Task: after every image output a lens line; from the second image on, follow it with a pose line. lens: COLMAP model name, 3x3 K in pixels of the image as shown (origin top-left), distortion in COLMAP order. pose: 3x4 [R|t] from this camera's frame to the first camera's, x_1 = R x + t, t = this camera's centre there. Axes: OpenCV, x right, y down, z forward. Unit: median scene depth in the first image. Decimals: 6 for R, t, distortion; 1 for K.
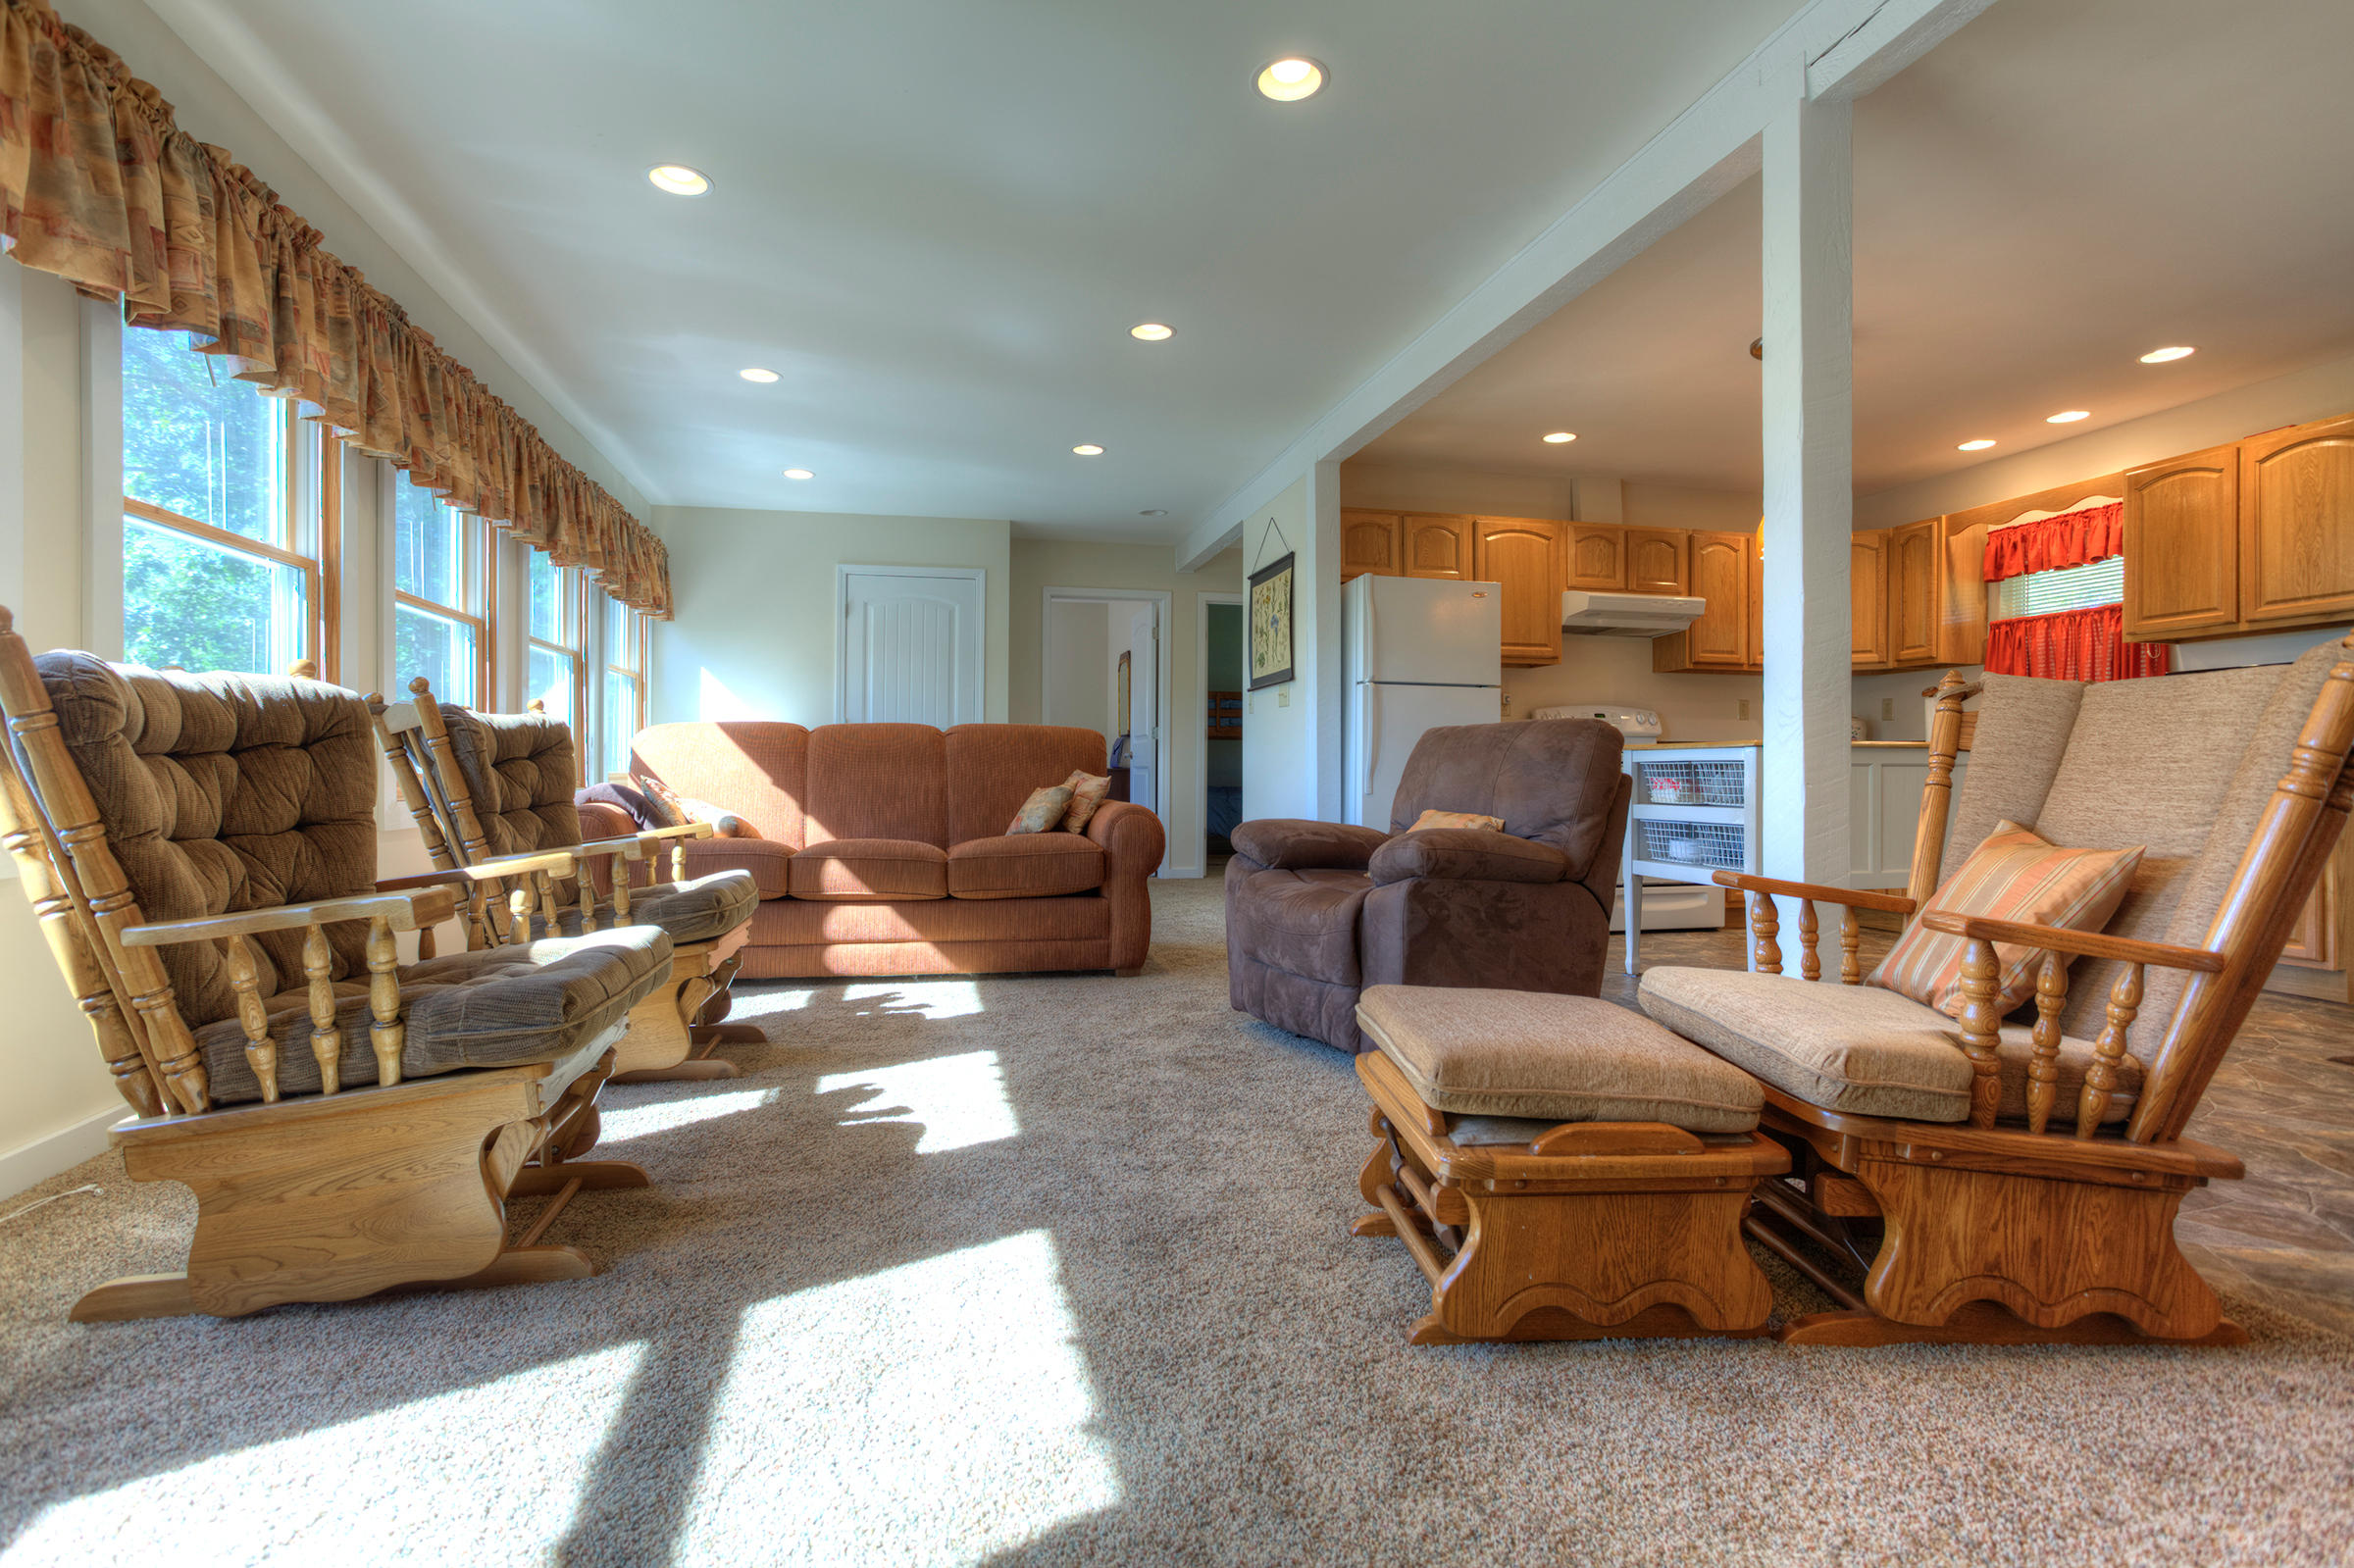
lens RADIAL K [[1148.6, 0, 1186.3], [0, 1148.6, 766.9], [0, 0, 1]] dist [-0.046223, 0.034717]
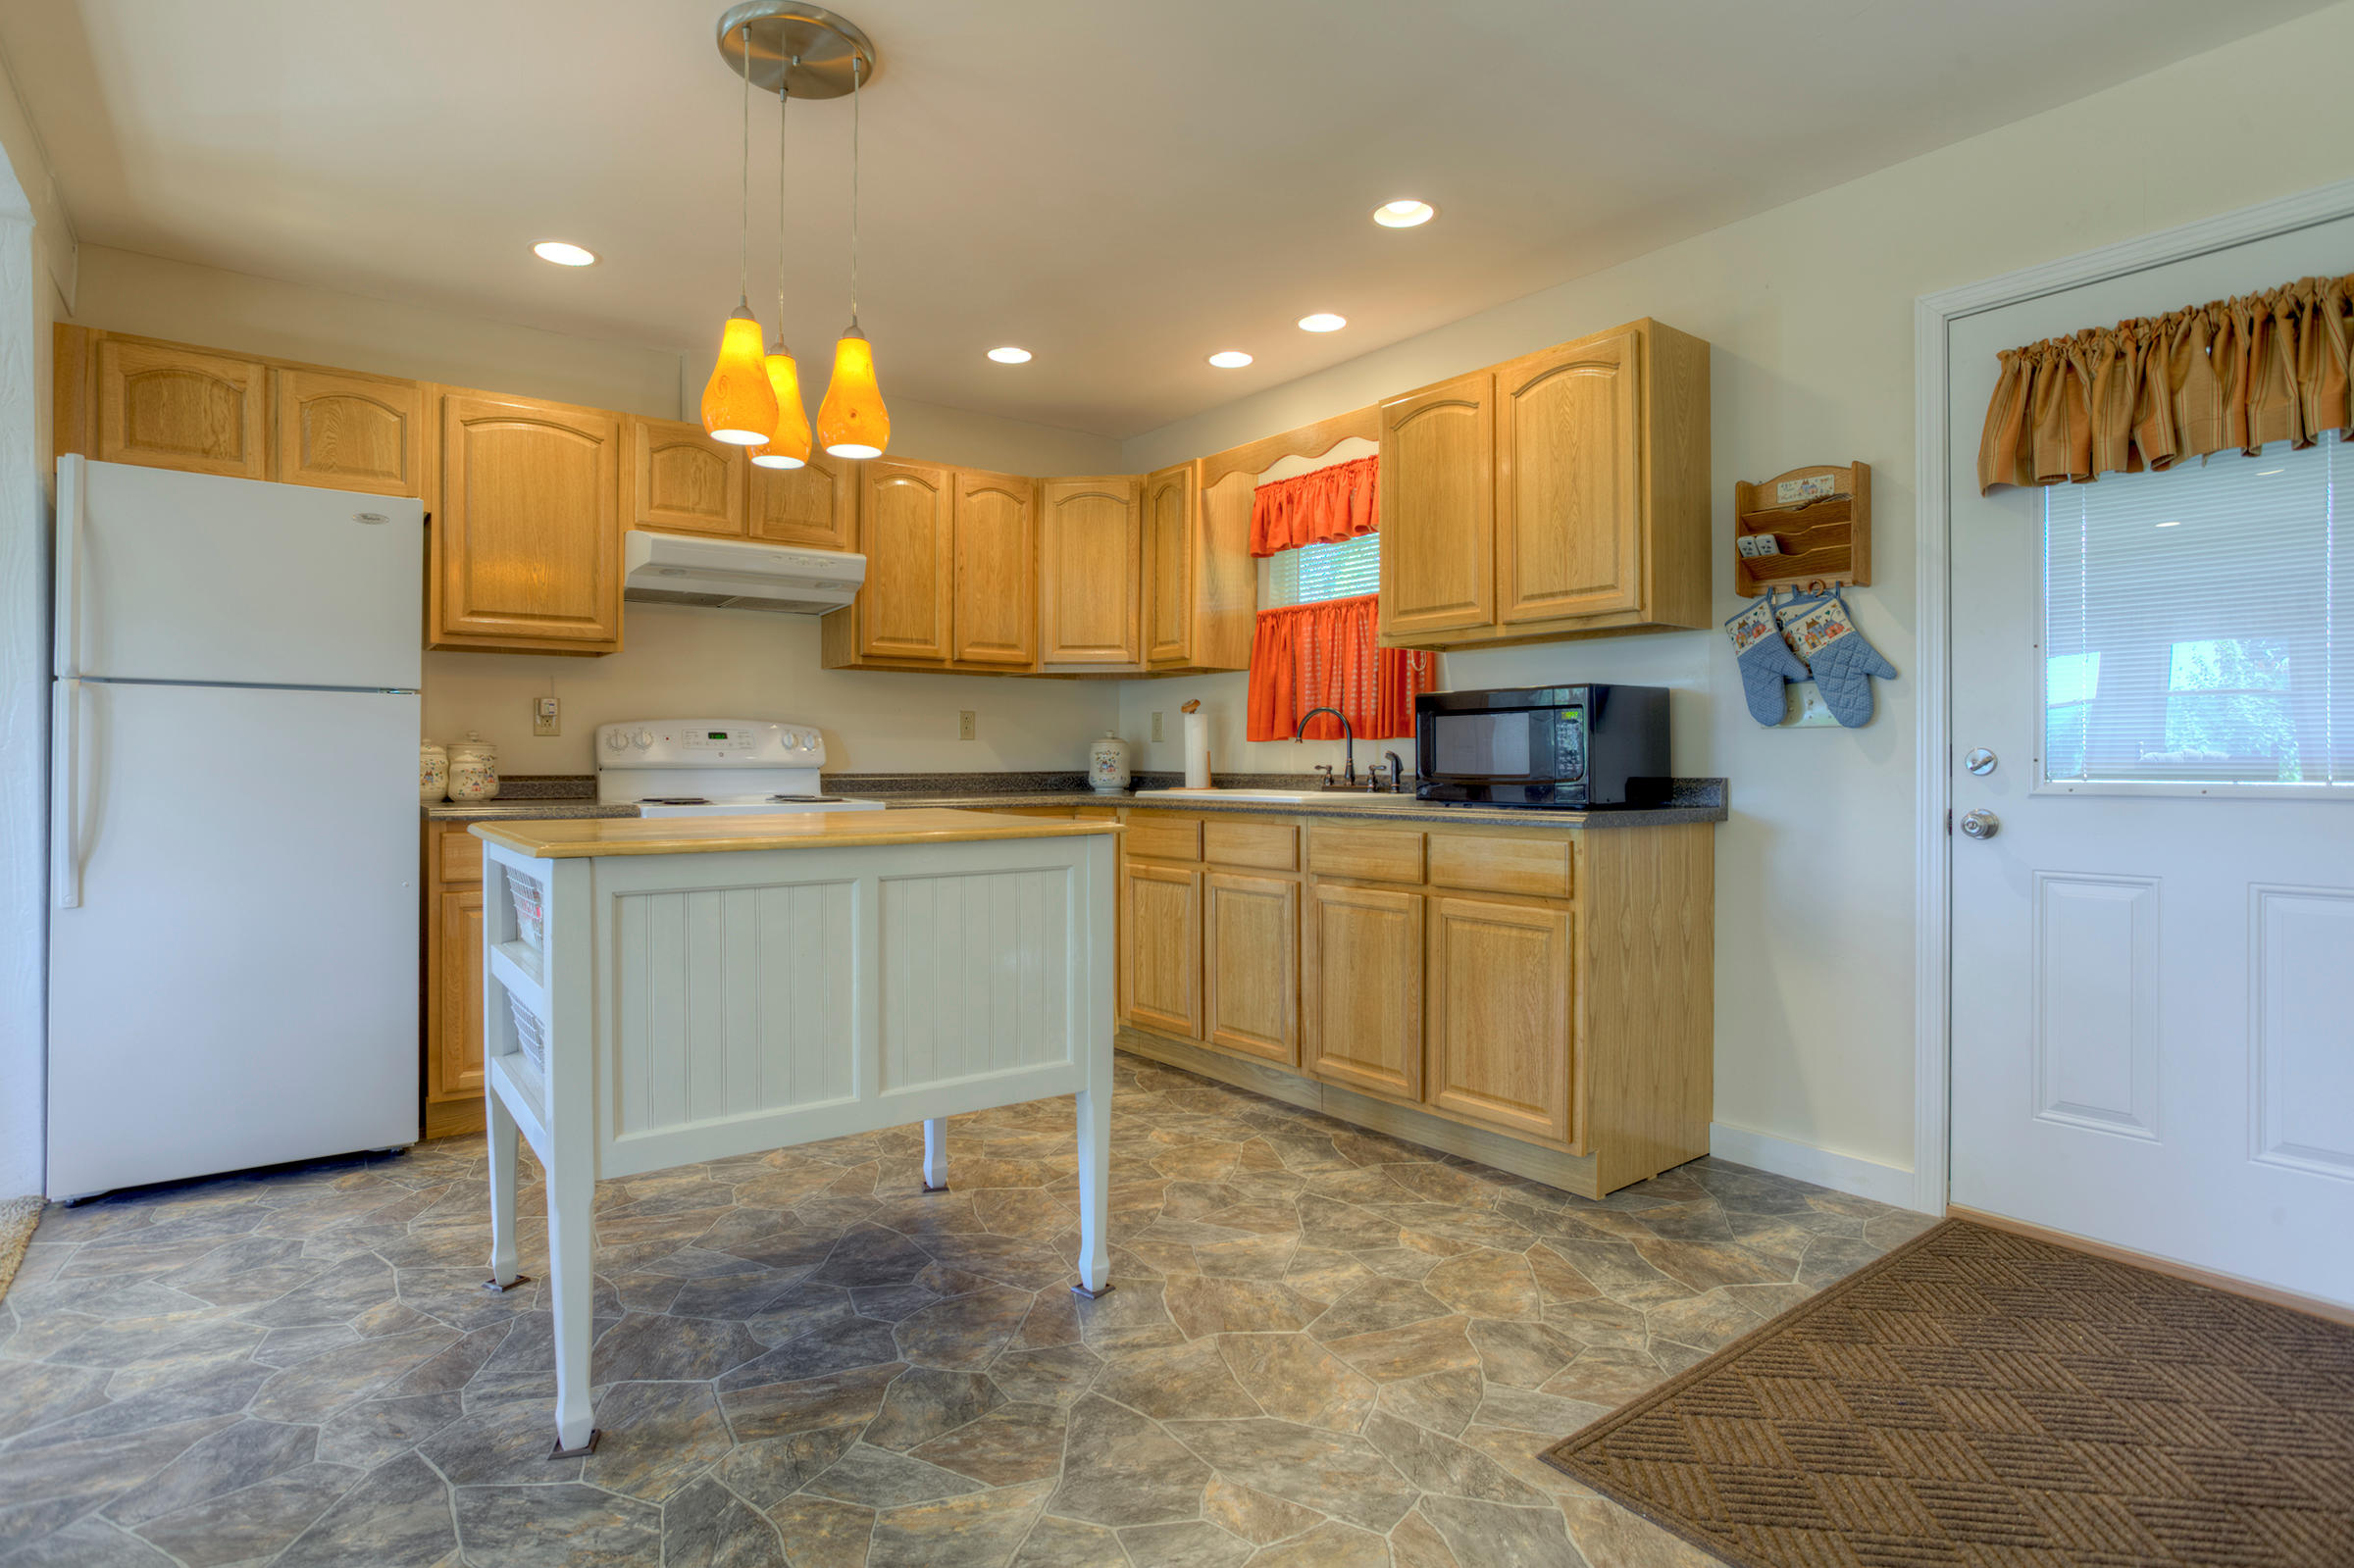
lens RADIAL K [[1199.0, 0, 1188.2], [0, 1199.0, 760.7], [0, 0, 1]] dist [-0.018731, 0.000839]
pose [[0.910538, -0.004622, 0.413400, 0.359686], [0.000958, 0.999958, 0.009068, -0.040542], [-0.413424, -0.007861, 0.910505, 0.324333]]
